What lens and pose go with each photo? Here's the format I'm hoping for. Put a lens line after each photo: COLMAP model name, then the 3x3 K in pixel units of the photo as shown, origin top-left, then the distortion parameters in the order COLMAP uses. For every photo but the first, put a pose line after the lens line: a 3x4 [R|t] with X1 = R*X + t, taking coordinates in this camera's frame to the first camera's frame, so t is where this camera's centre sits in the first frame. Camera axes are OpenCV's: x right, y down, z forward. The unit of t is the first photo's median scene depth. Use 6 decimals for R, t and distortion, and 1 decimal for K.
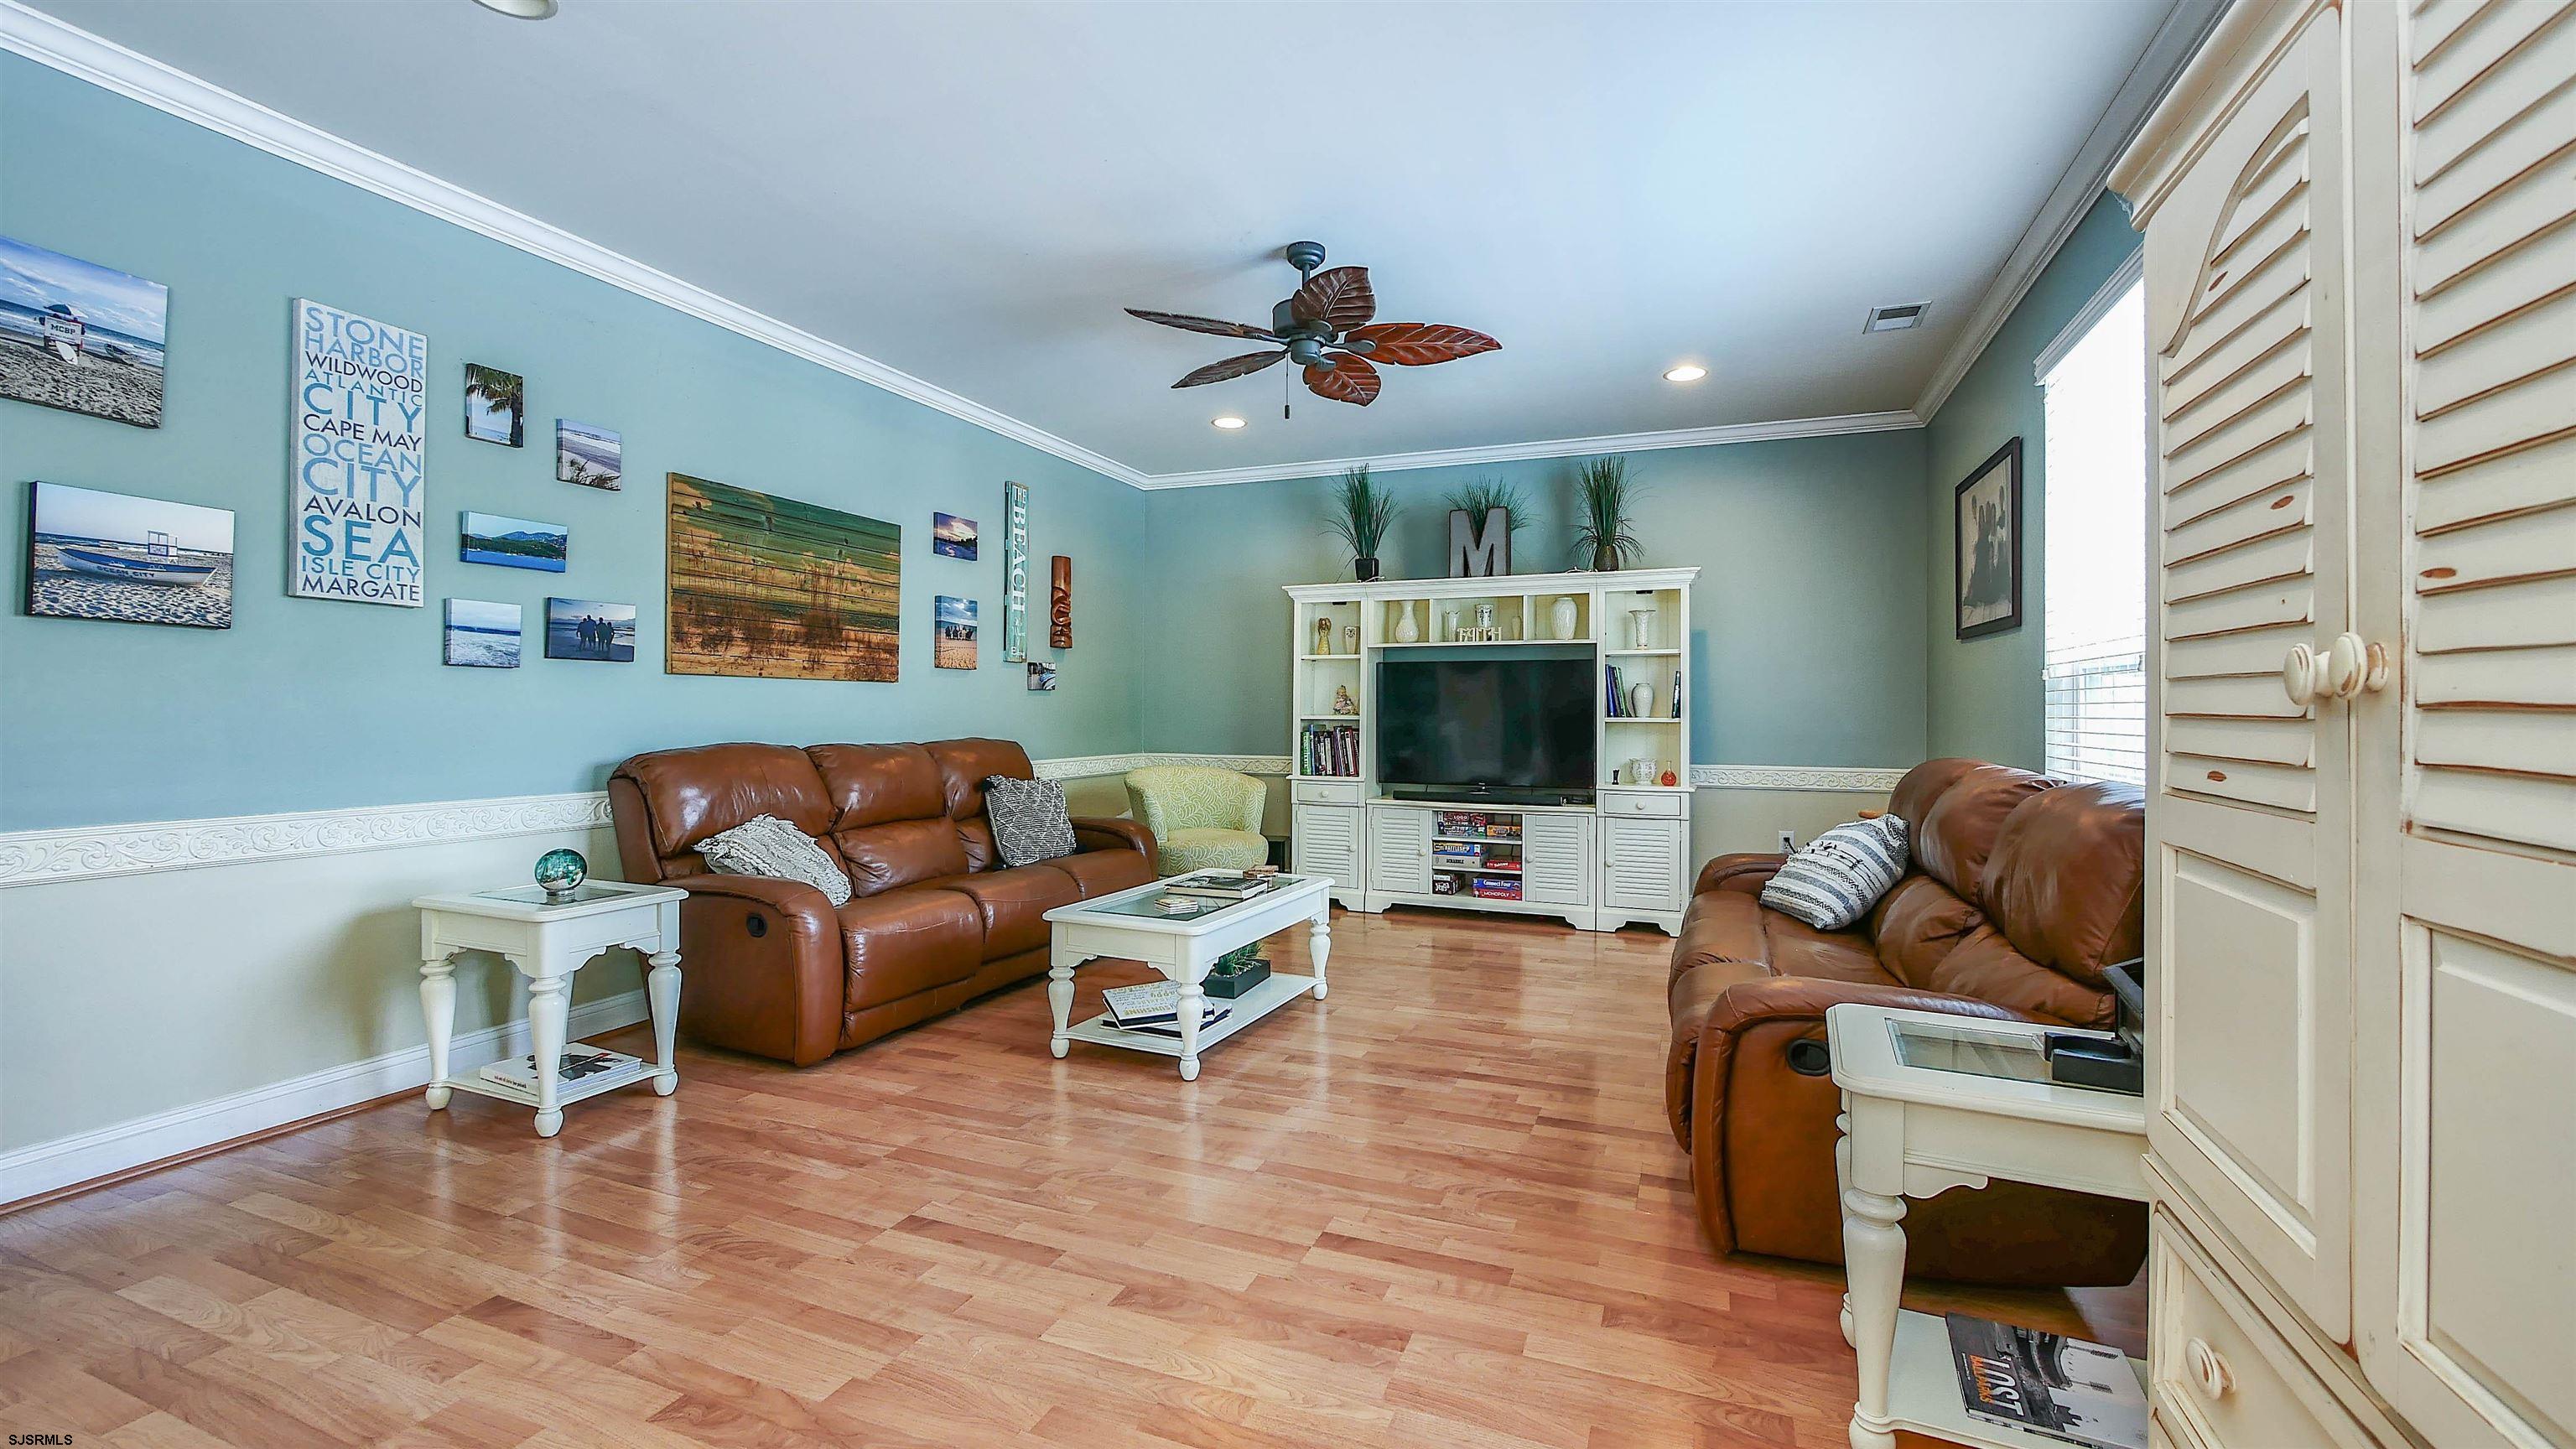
lens RADIAL K [[1065.3, 0, 1291.1], [0, 1065.3, 707.6], [0, 0, 1]] dist [-0.006184, 0.000288]
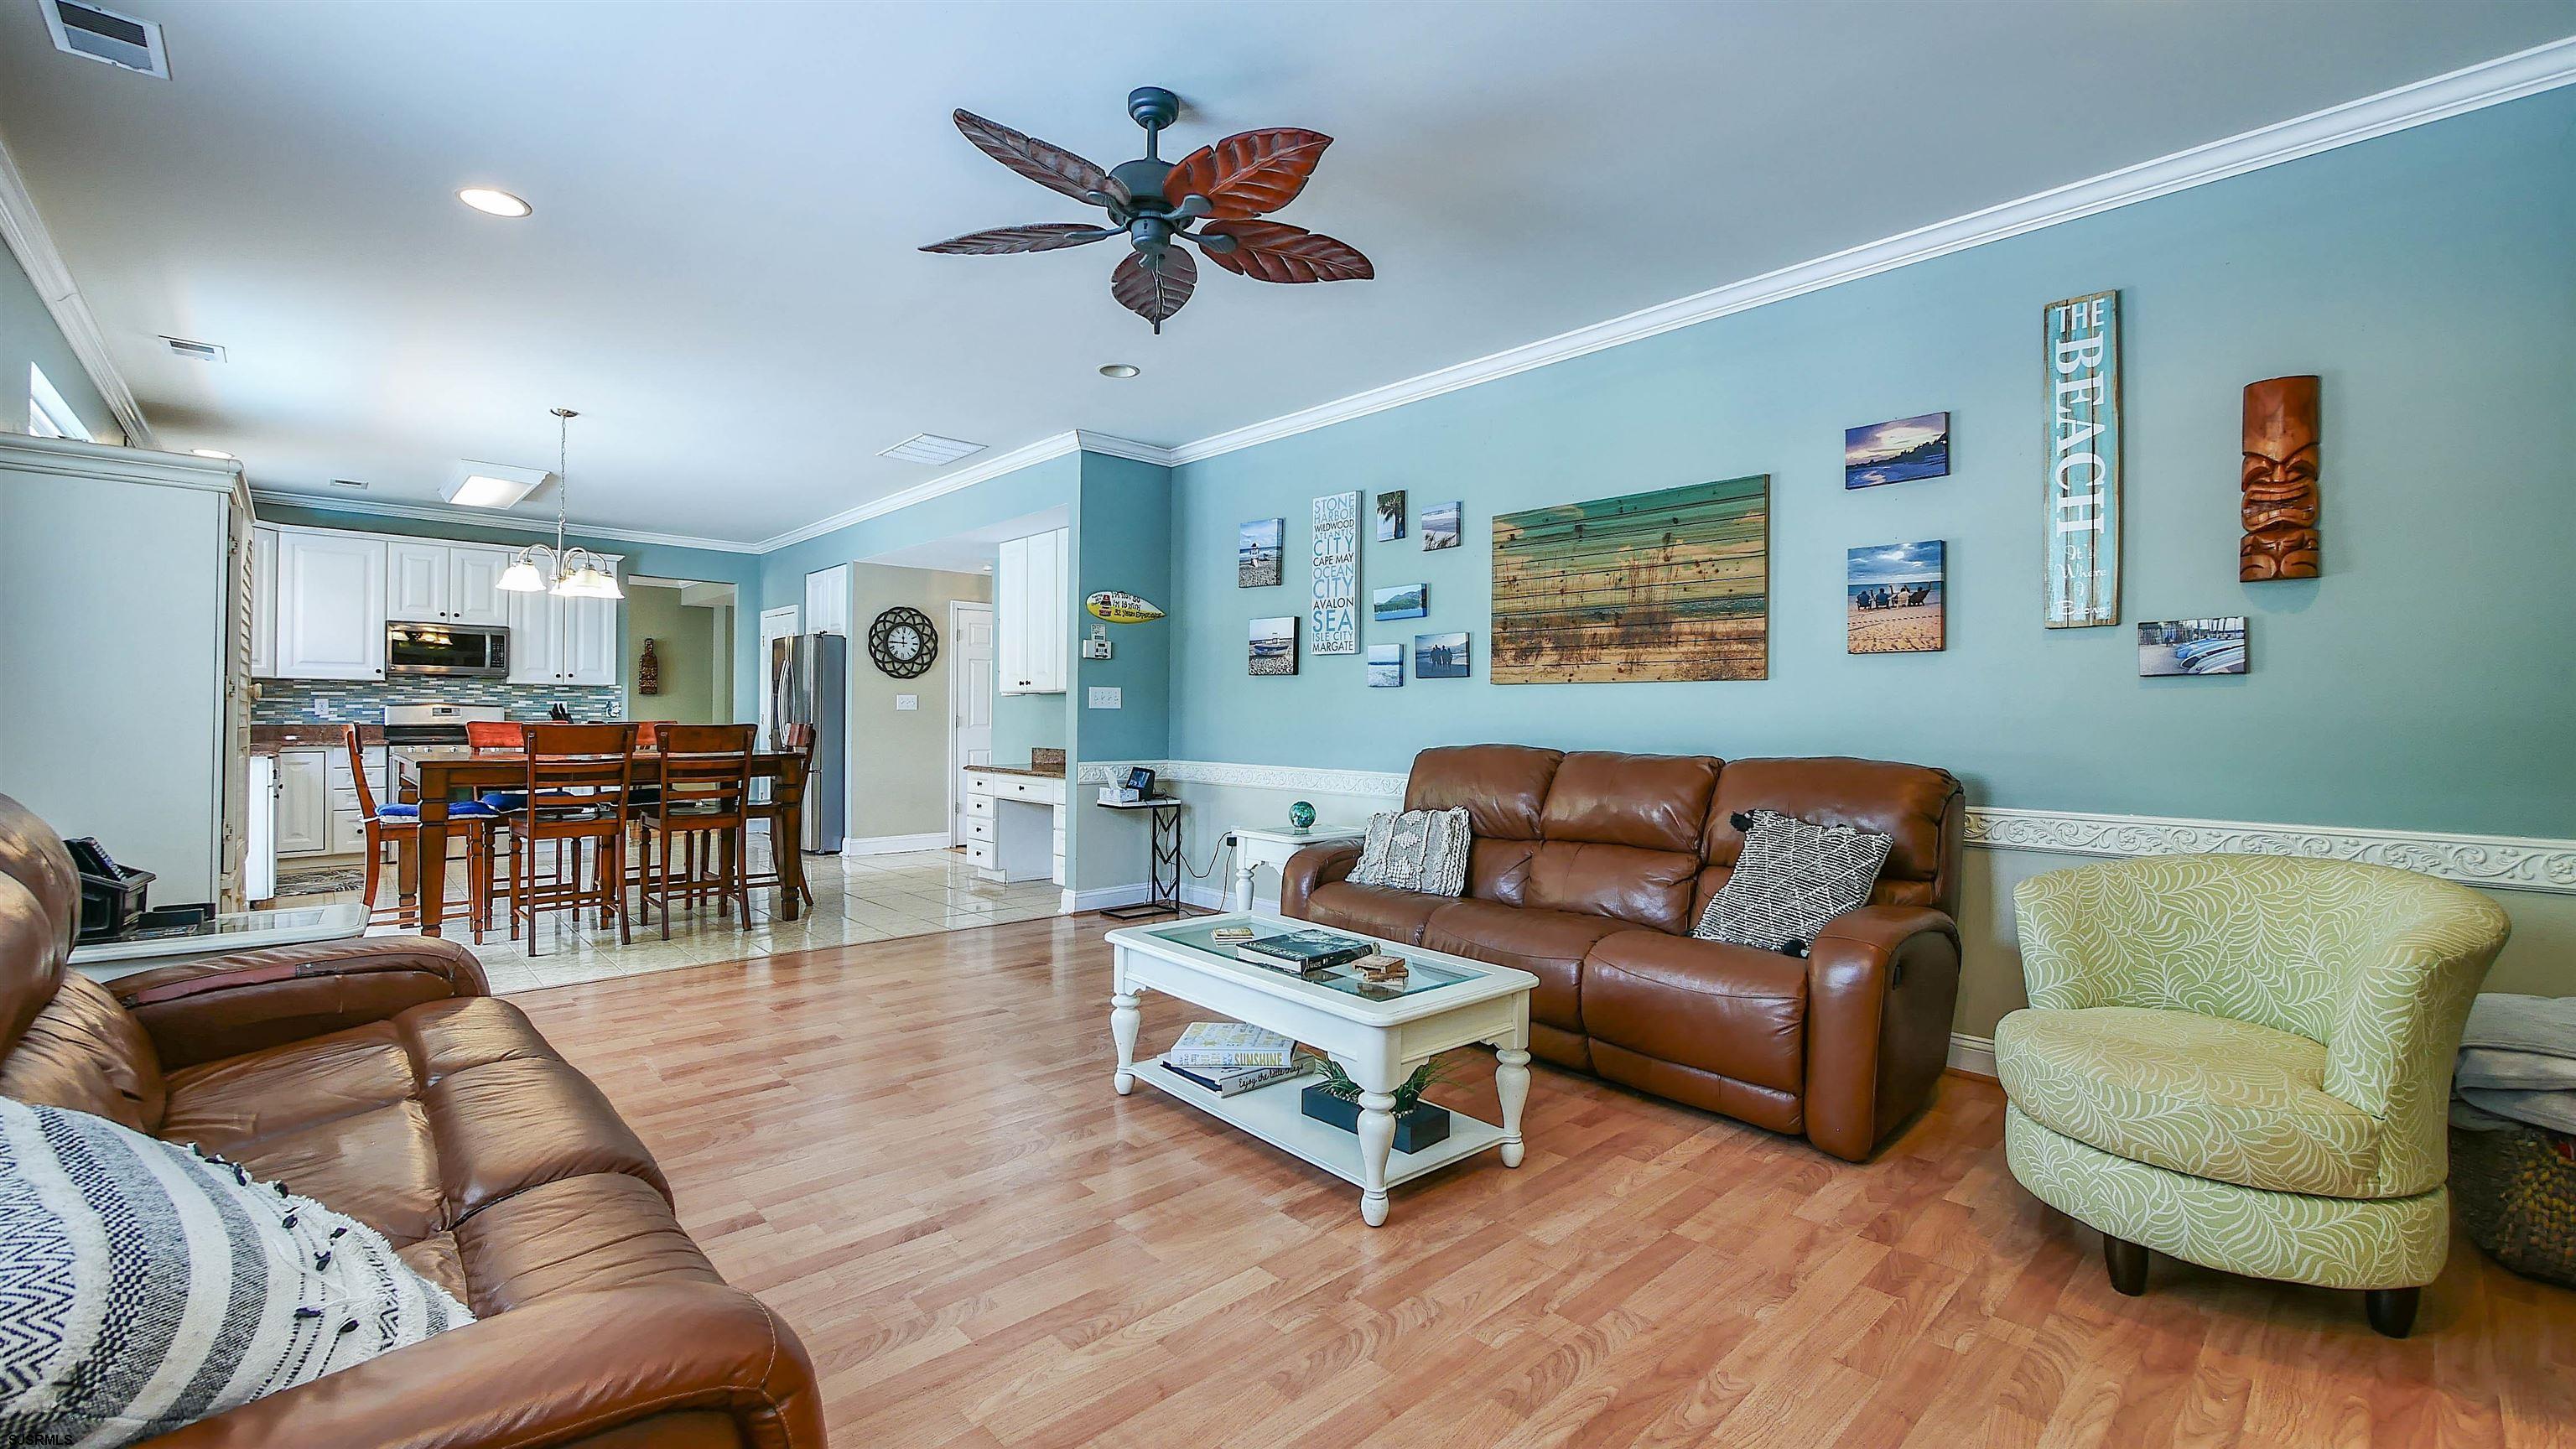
lens RADIAL K [[1065.3, 0, 1276.2], [0, 1065.3, 716.6], [0, 0, 1]] dist [-0.006184, 0.000288]
pose [[-0.433680, -0.007038, -0.901039, 0.478383], [-0.006971, 0.999966, -0.004456, 0.008774], [0.901040, 0.004349, -0.433715, 1.033536]]
